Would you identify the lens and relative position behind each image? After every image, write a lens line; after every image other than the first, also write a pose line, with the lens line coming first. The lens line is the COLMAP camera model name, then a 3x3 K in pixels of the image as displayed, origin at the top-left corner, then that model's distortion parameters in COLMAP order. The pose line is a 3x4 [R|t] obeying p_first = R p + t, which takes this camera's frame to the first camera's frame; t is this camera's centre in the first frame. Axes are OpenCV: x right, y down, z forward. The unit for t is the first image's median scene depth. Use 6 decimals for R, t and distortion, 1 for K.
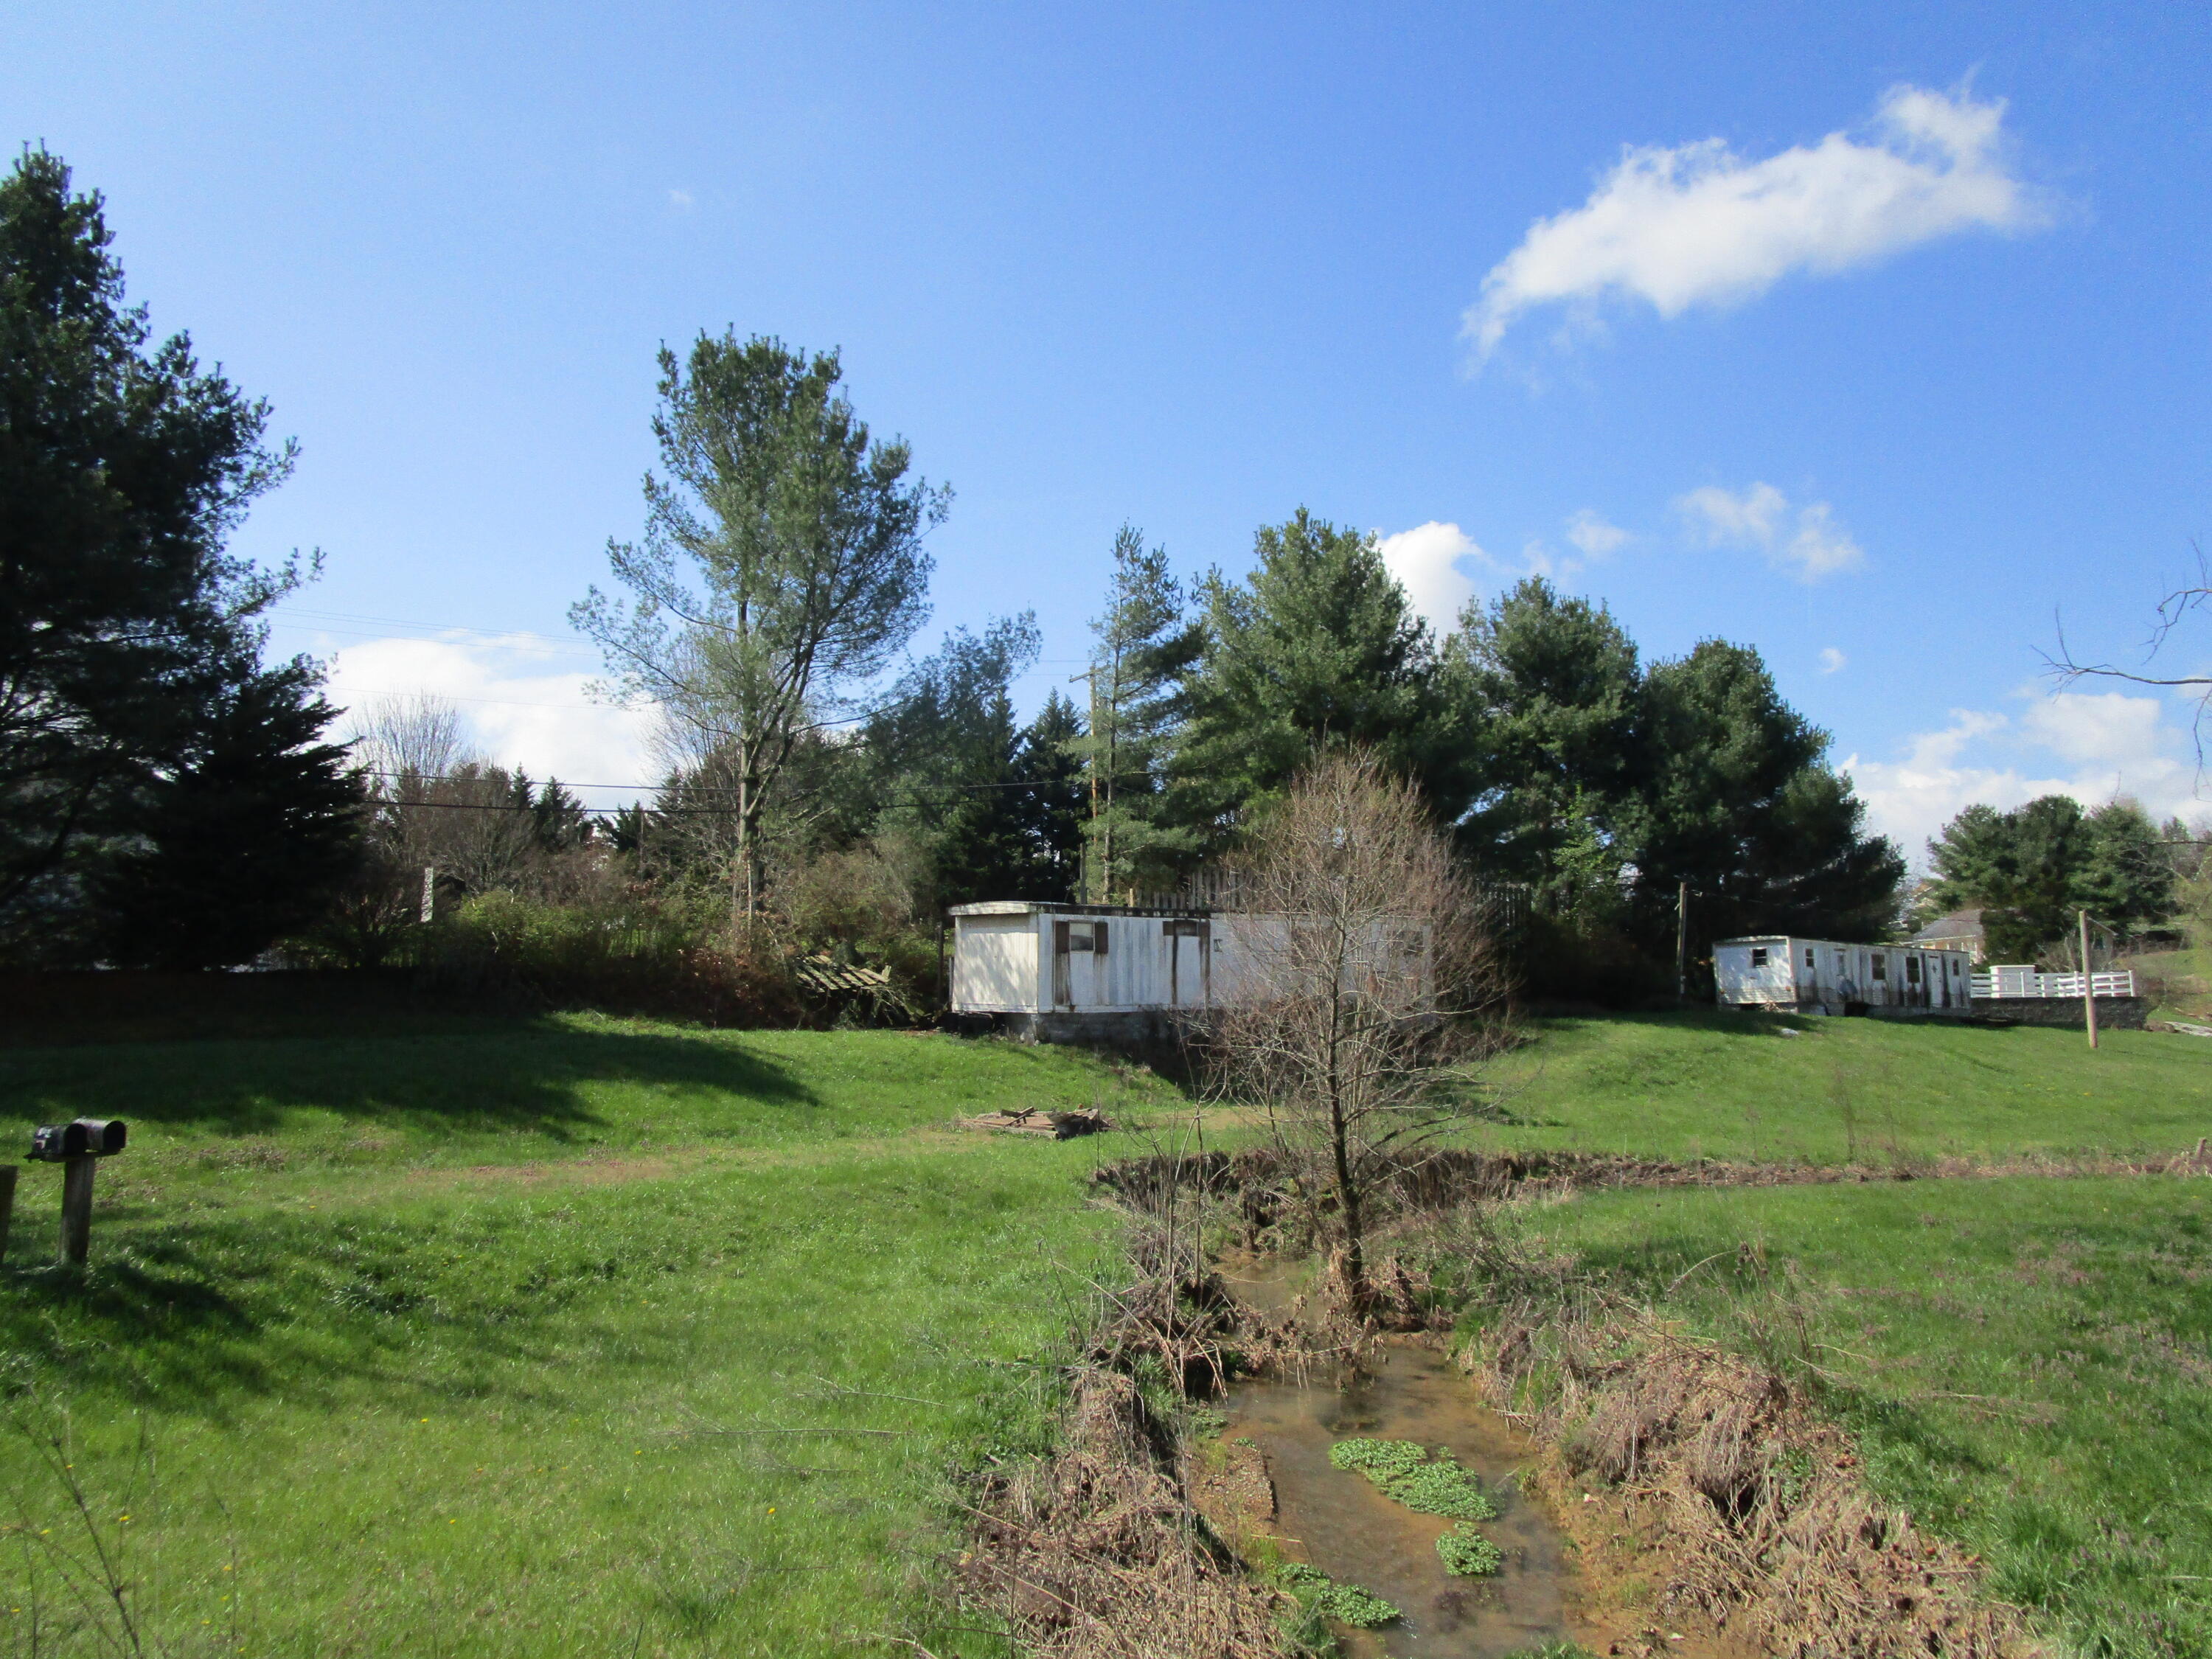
lens RADIAL K [[1582.1, 0, 1090.8], [0, 1582.1, 827.7], [0, 0, 1]] dist [-0.029500, 0.010410]
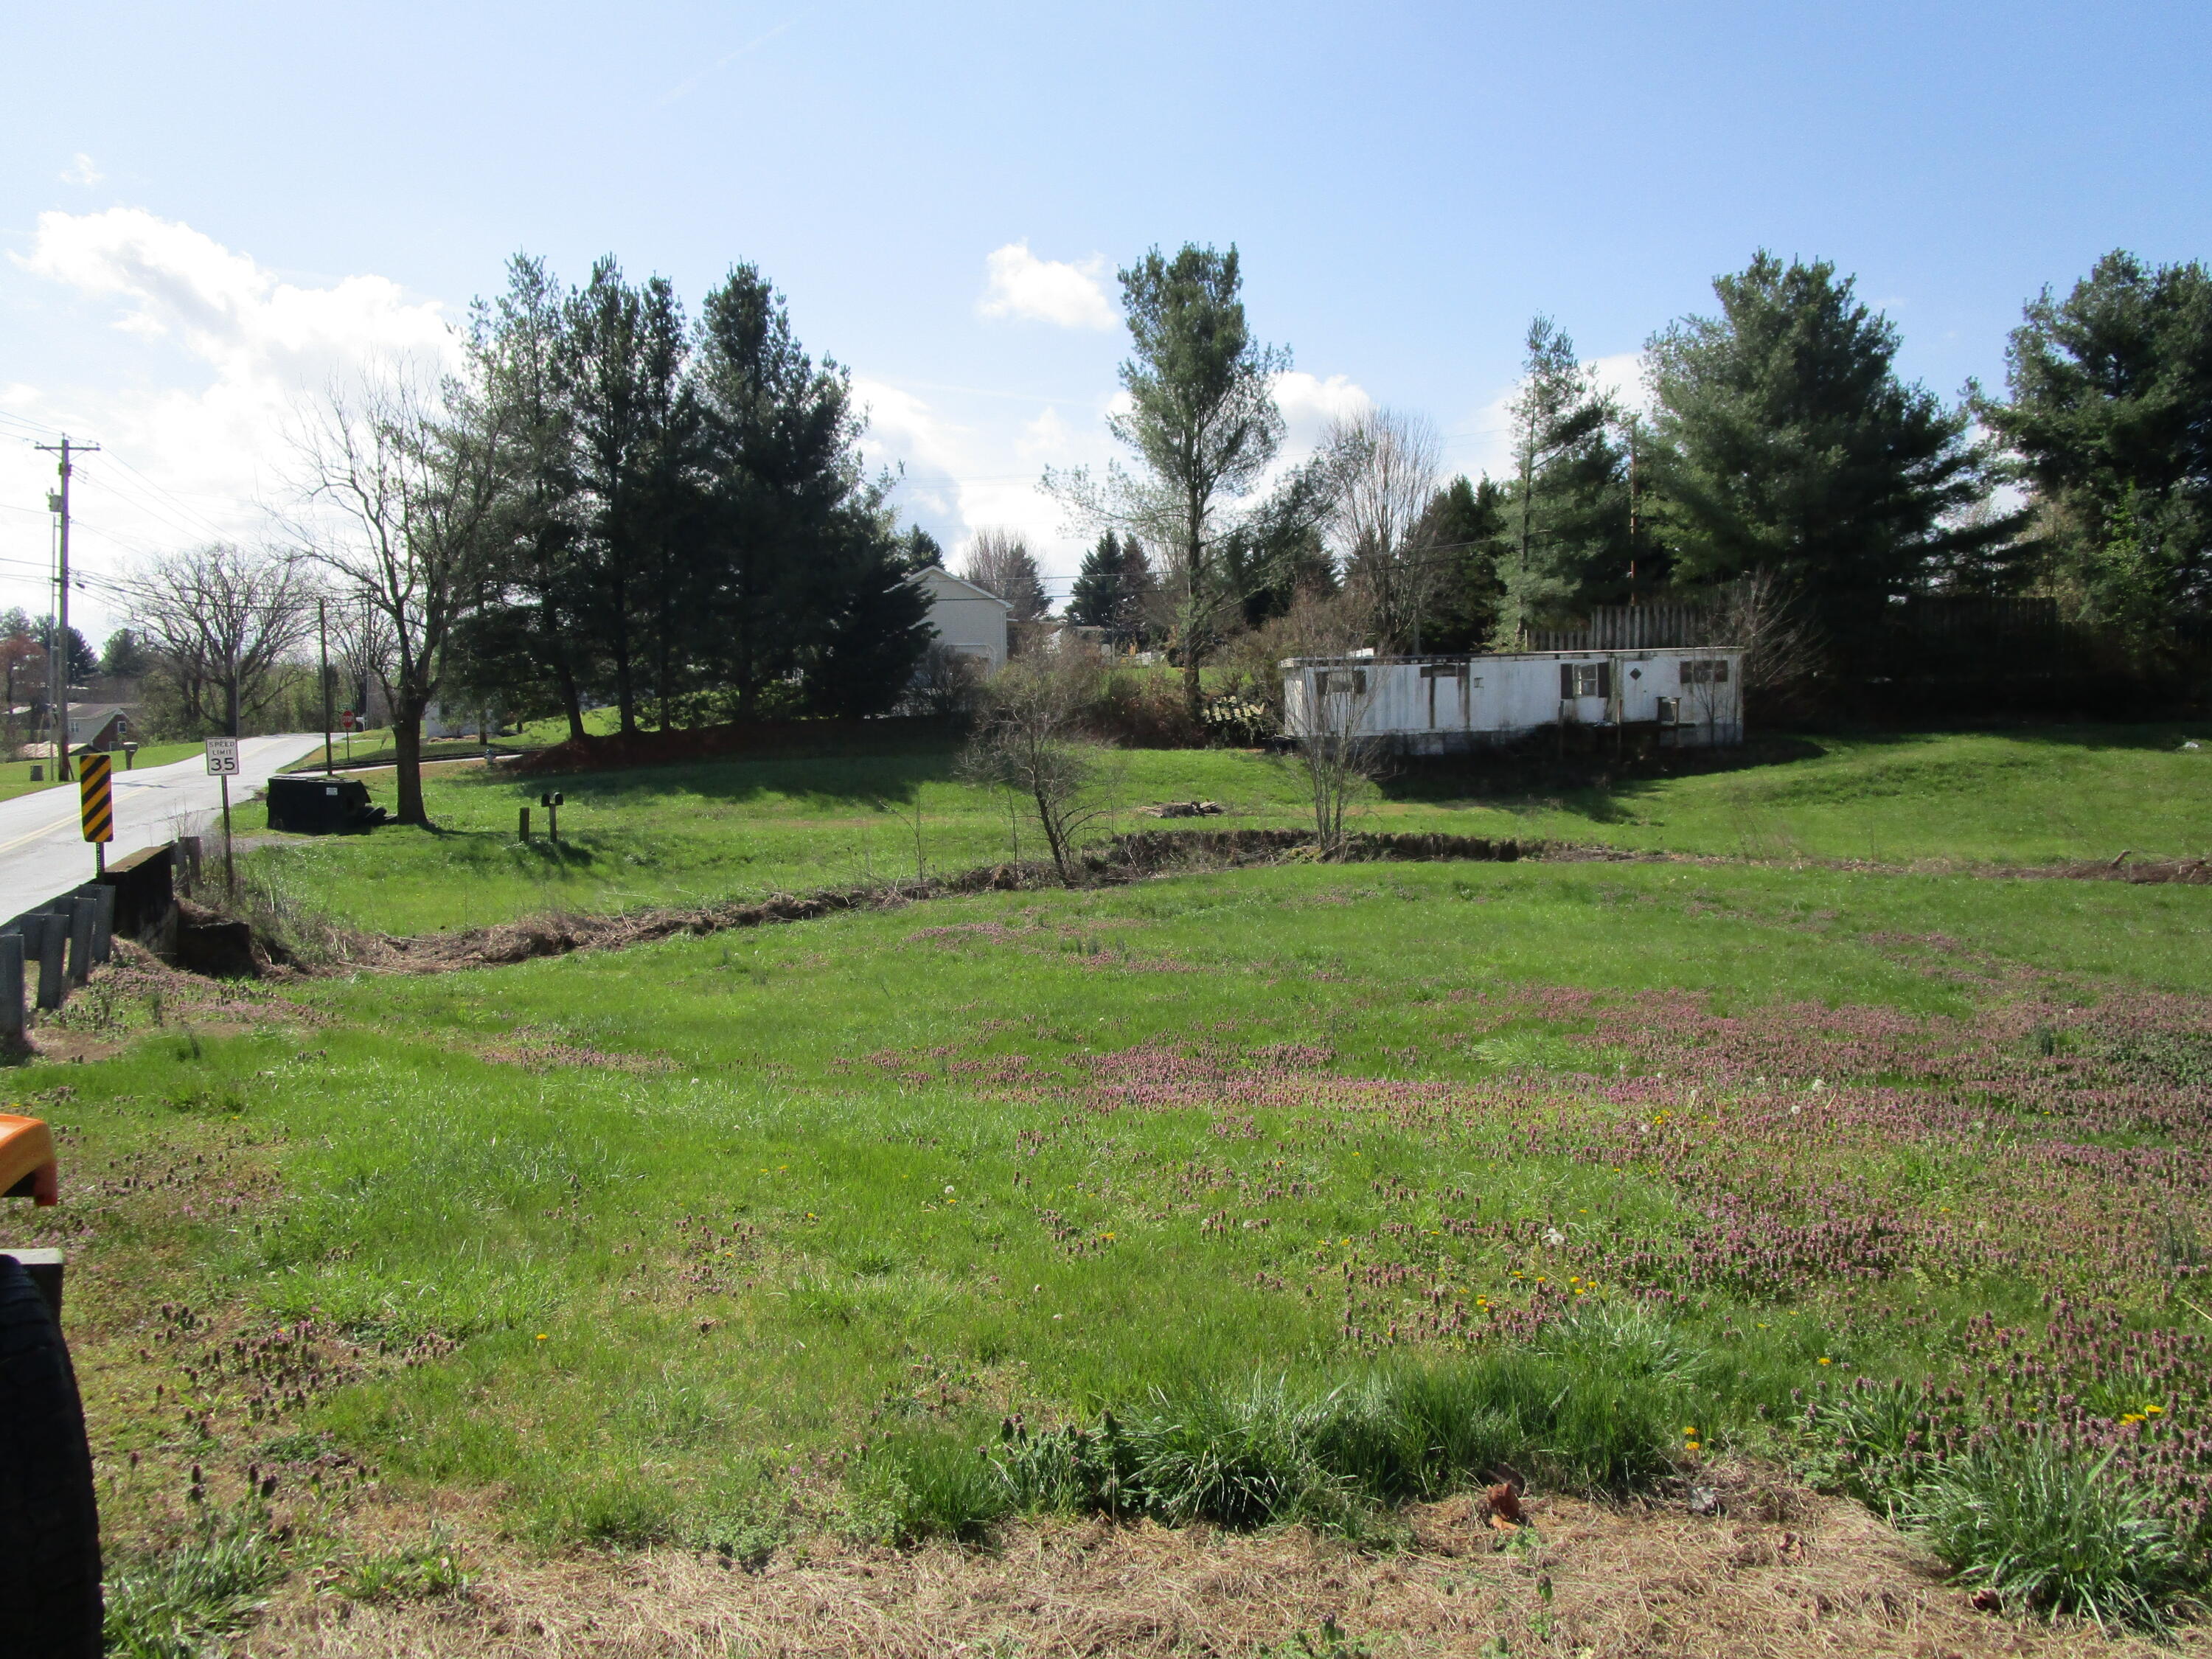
lens RADIAL K [[1582.1, 0, 1084.4], [0, 1582.1, 849.3], [0, 0, 1]] dist [-0.029500, 0.010410]
pose [[0.790477, 0.033530, -0.611573, 0.591840], [0.089021, 0.981608, 0.168880, -0.037446], [0.605987, -0.187938, 0.772954, -0.218007]]
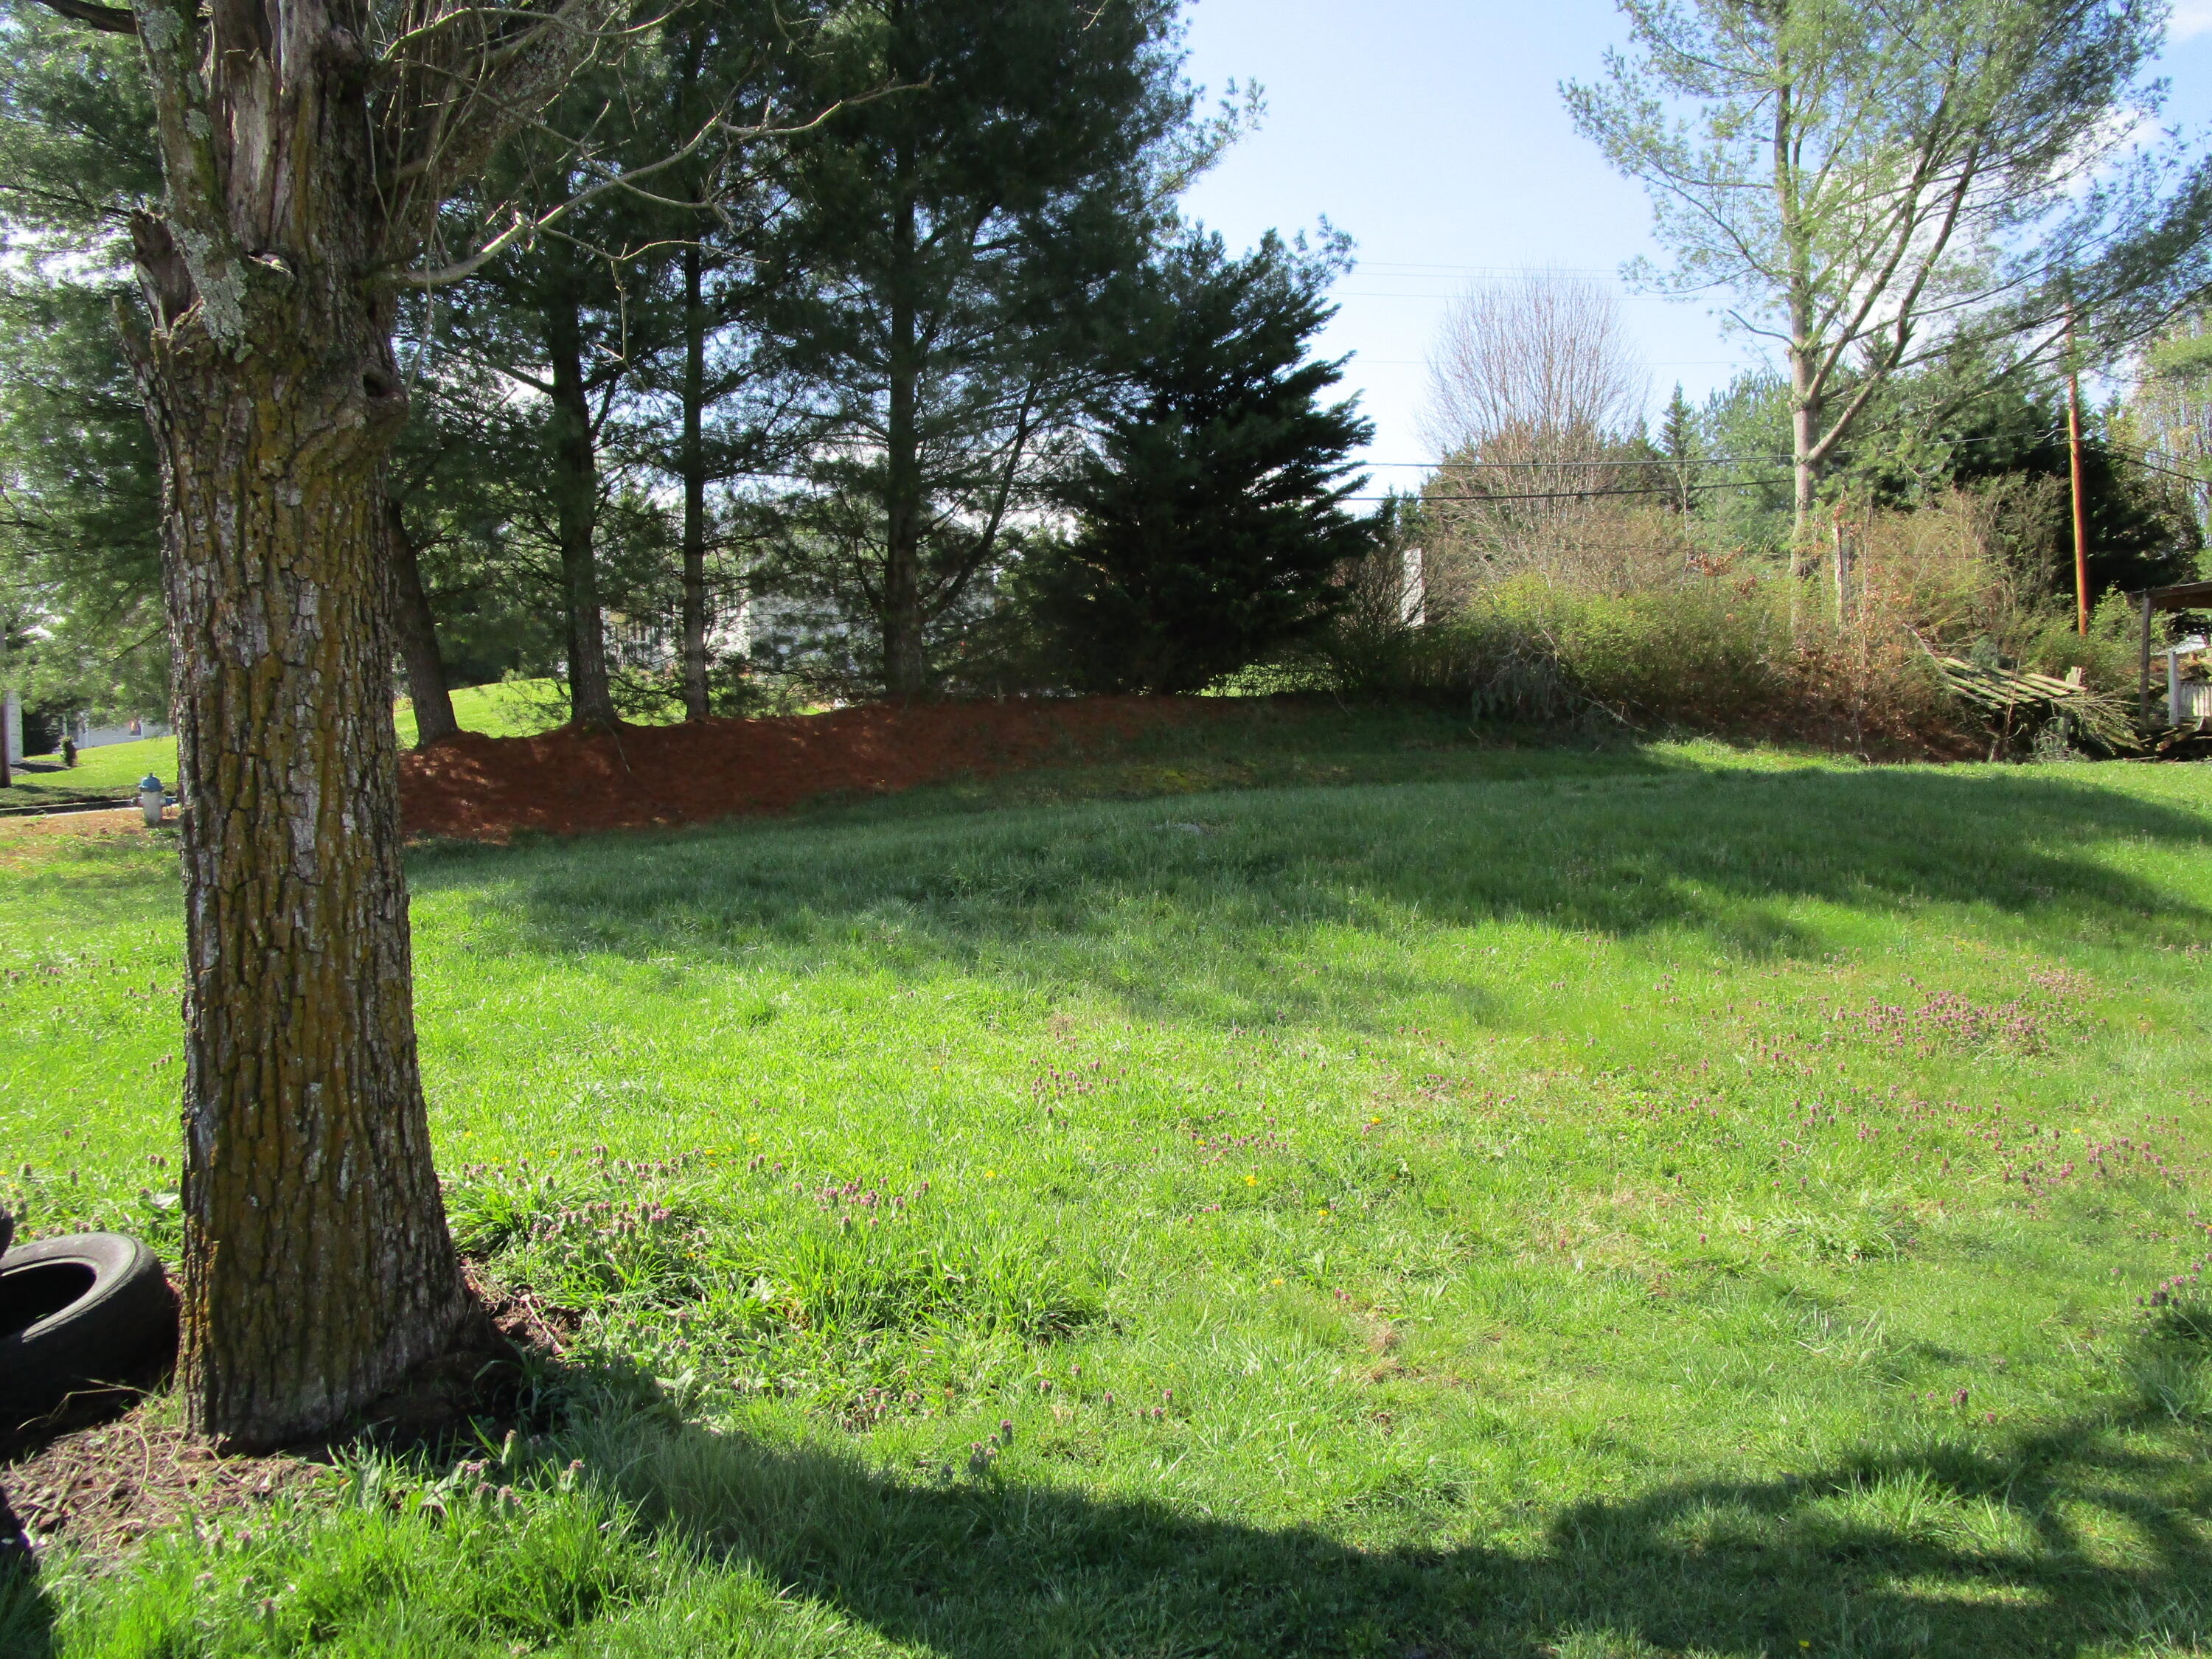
lens RADIAL K [[1582.1, 0, 1100.4], [0, 1582.1, 828.3], [0, 0, 1]] dist [-0.029500, 0.010410]
pose [[0.941469, -0.008778, -0.336984, -0.275484], [0.059655, 0.988222, 0.140922, 0.035706], [0.331778, -0.152776, 0.930904, 0.238091]]
